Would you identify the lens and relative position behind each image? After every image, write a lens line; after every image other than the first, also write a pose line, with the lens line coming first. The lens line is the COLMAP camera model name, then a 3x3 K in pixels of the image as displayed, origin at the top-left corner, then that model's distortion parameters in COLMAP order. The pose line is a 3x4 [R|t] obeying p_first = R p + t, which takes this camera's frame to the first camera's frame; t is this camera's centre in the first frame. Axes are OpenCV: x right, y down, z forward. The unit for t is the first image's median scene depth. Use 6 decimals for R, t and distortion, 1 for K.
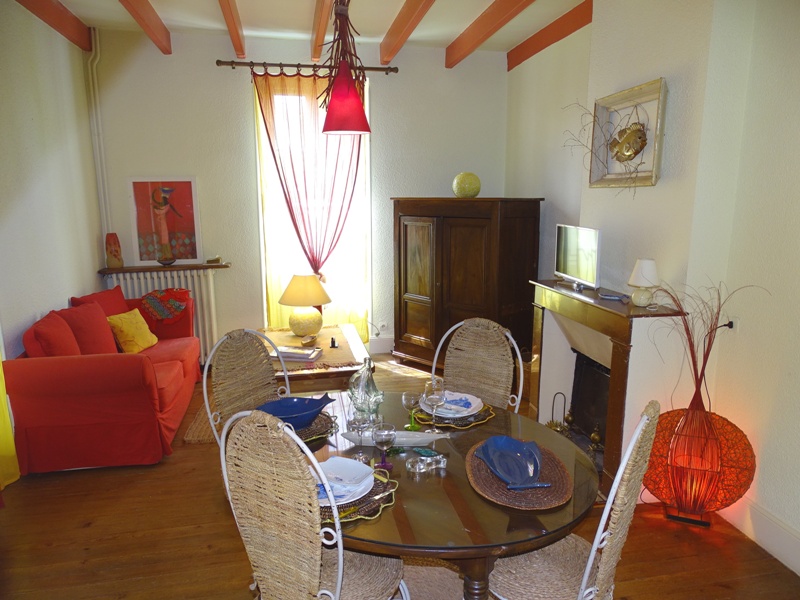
lens RADIAL K [[542.0, 0, 400.0], [0, 542.0, 300.0], [0, 0, 1]] dist [0.001114, 0.001391]
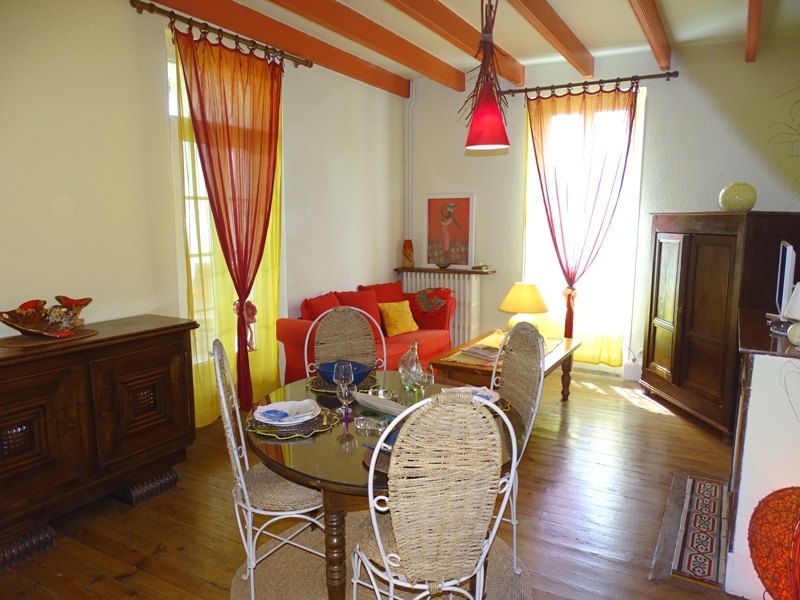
lens RADIAL K [[542.0, 0, 400.0], [0, 542.0, 300.0], [0, 0, 1]] dist [0.001114, 0.001391]
pose [[0.770614, 0.106552, -0.628332, 0.250028], [-0.128586, 0.991643, 0.010457, 0.003842], [0.624195, 0.072737, 0.777875, 0.024468]]
